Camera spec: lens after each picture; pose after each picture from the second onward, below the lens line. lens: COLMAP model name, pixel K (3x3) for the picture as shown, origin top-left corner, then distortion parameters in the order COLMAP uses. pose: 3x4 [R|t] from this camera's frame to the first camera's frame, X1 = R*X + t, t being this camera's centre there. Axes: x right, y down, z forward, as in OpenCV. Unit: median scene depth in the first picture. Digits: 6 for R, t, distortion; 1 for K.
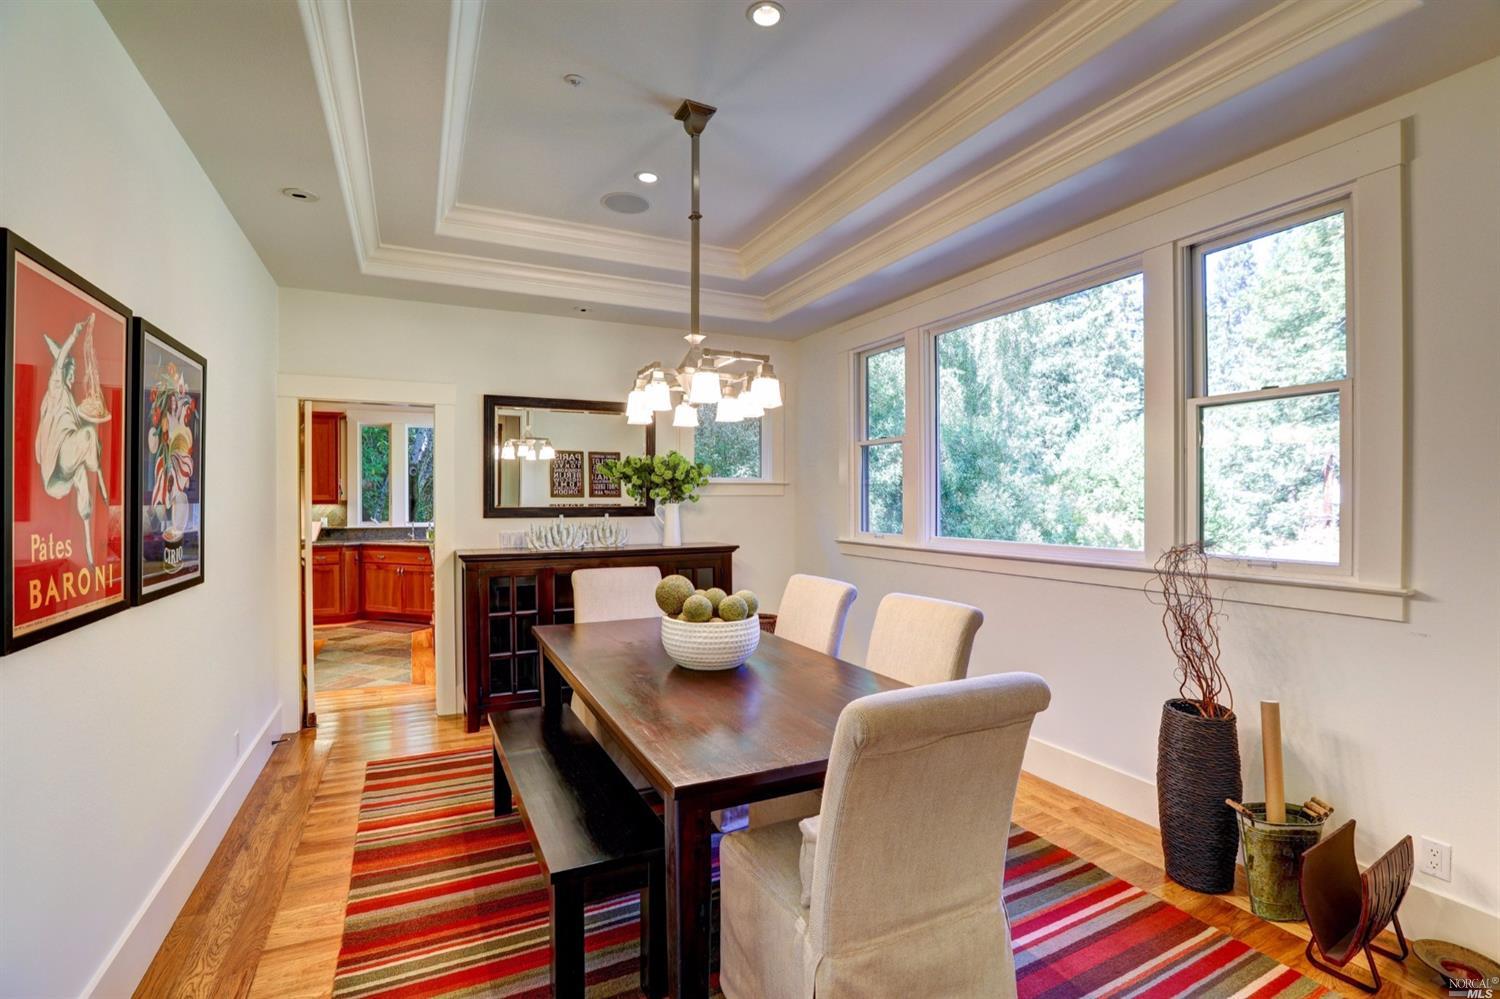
lens RADIAL K [[682.1, 0, 753.6], [0, 682.1, 496.5], [0, 0, 1]] dist [-0.021486, 0.000447]
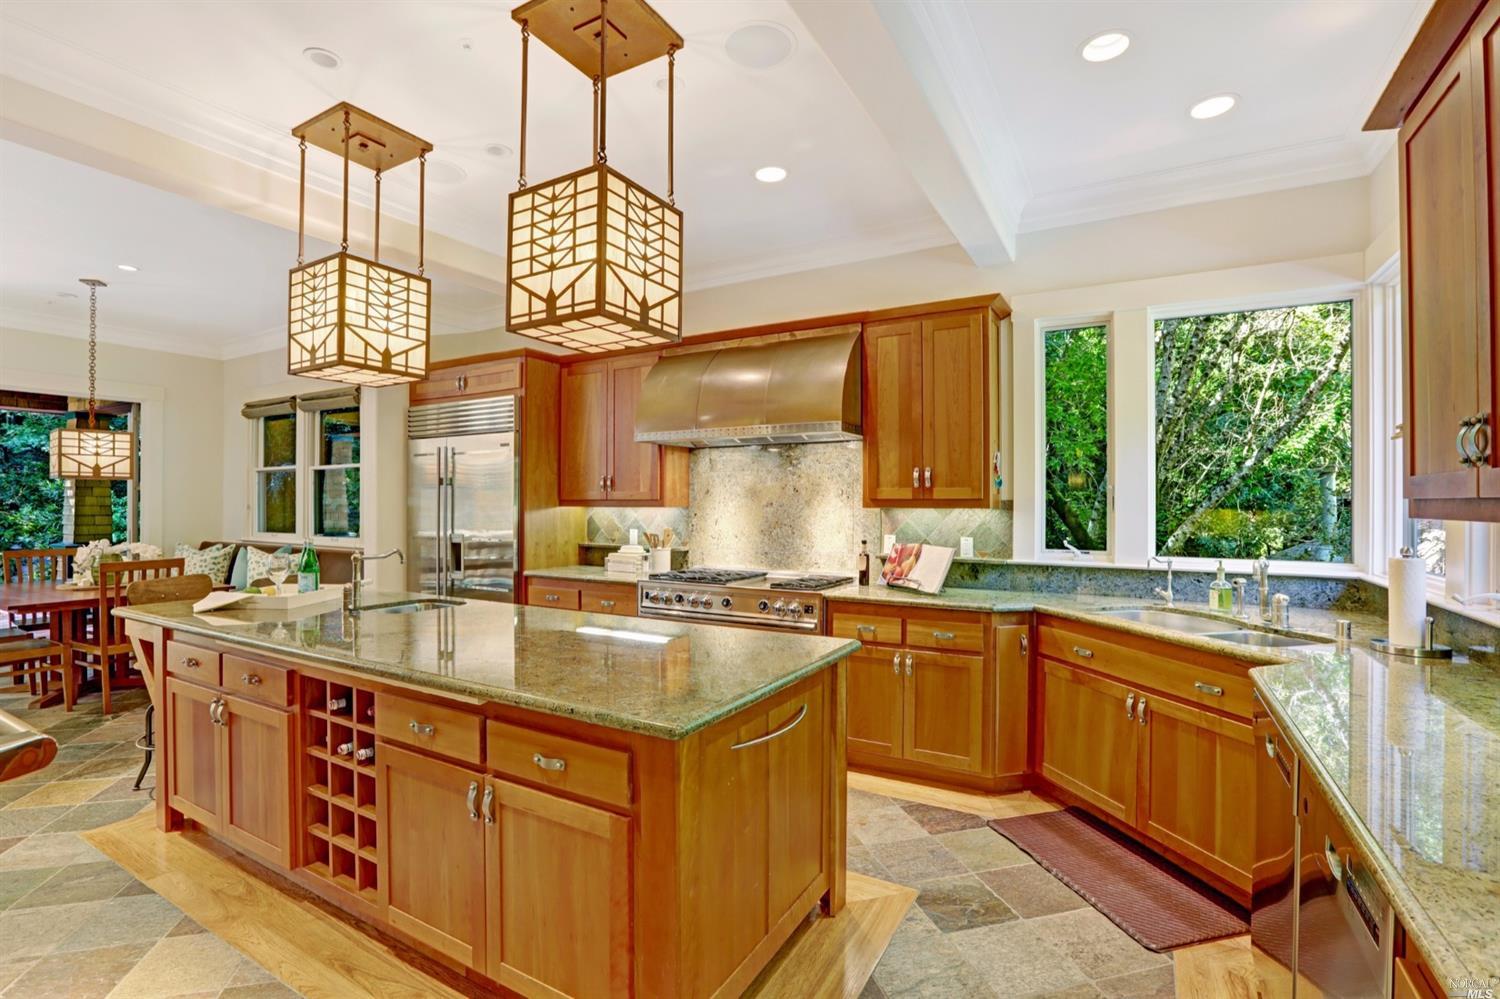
lens RADIAL K [[682.1, 0, 747.5], [0, 682.1, 503.0], [0, 0, 1]] dist [-0.021486, 0.000447]
pose [[0.558491, 0.009360, -0.829458, -0.340731], [-0.011546, 0.999927, 0.003510, 0.008031], [0.829431, 0.007617, 0.558558, 0.631646]]
